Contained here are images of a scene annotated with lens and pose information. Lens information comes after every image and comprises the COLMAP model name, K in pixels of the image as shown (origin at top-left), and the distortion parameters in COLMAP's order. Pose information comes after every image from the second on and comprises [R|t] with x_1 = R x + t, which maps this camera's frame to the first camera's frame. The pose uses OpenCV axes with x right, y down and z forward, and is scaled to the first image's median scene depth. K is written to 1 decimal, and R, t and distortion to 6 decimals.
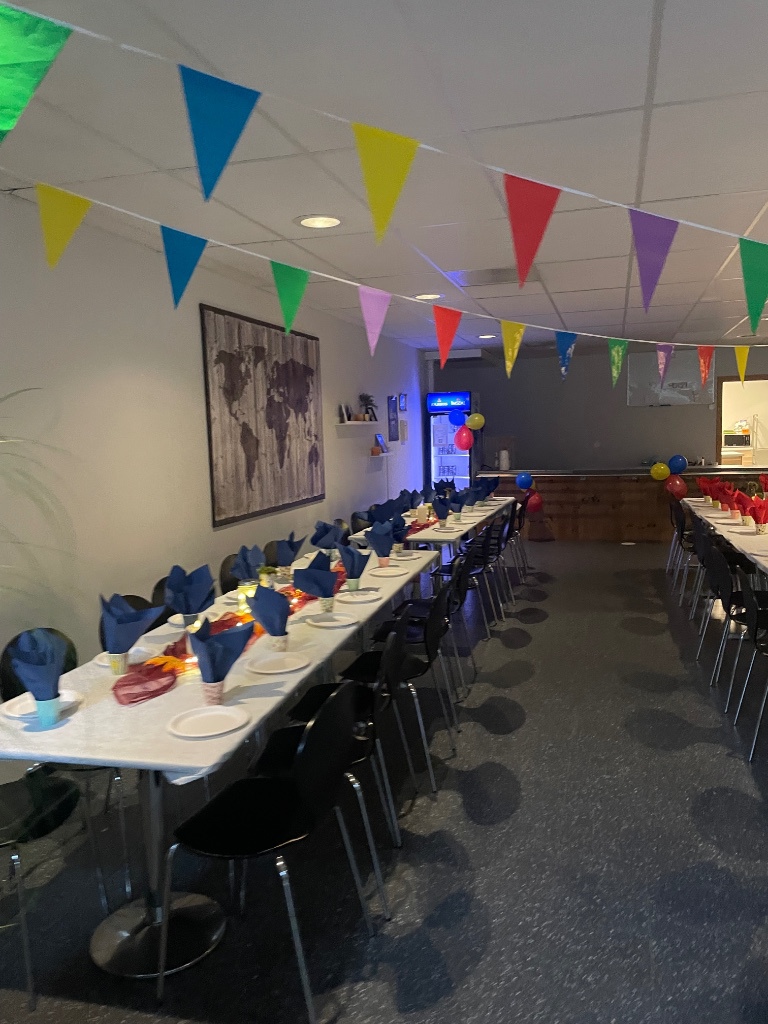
lens RADIAL K [[786.7, 0, 381.6], [0, 786.7, 513.9], [0, 0, 1]] dist [0.016182, 0.001863]
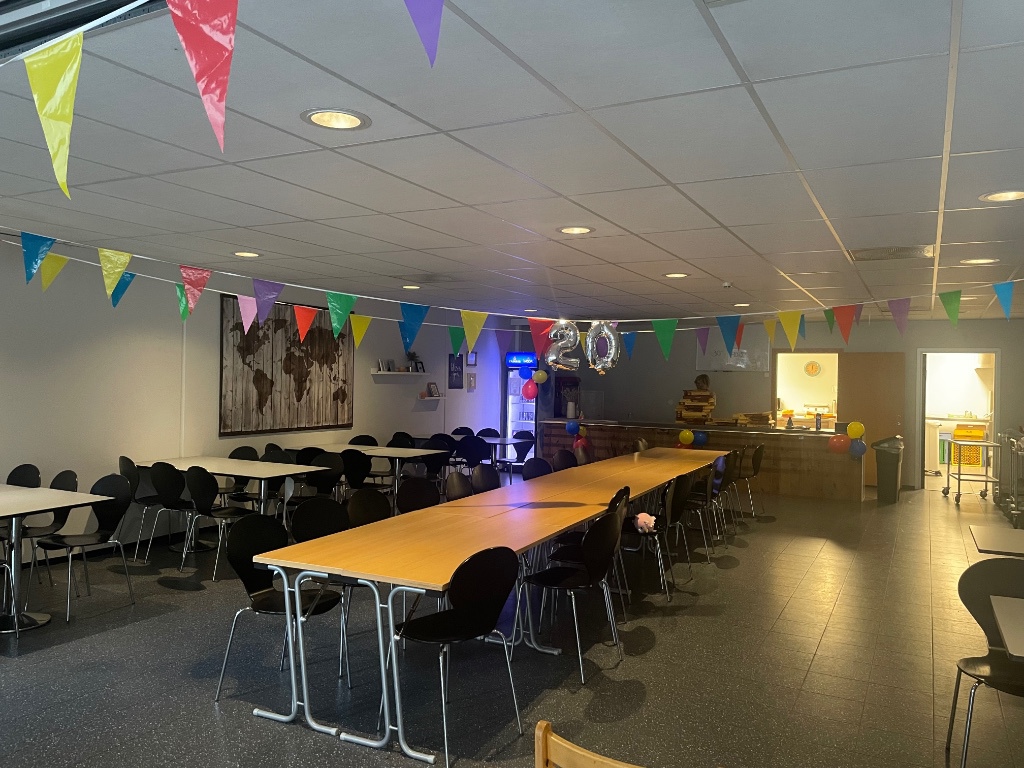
lens RADIAL K [[786.7, 0, 514.7], [0, 786.7, 381.6], [0, 0, 1]] dist [0.016182, 0.001863]
pose [[0.980893, 0.050846, -0.187788, 0.483709], [-0.069499, 0.993132, -0.094119, 0.012119], [0.181713, 0.105372, 0.977690, -0.310399]]
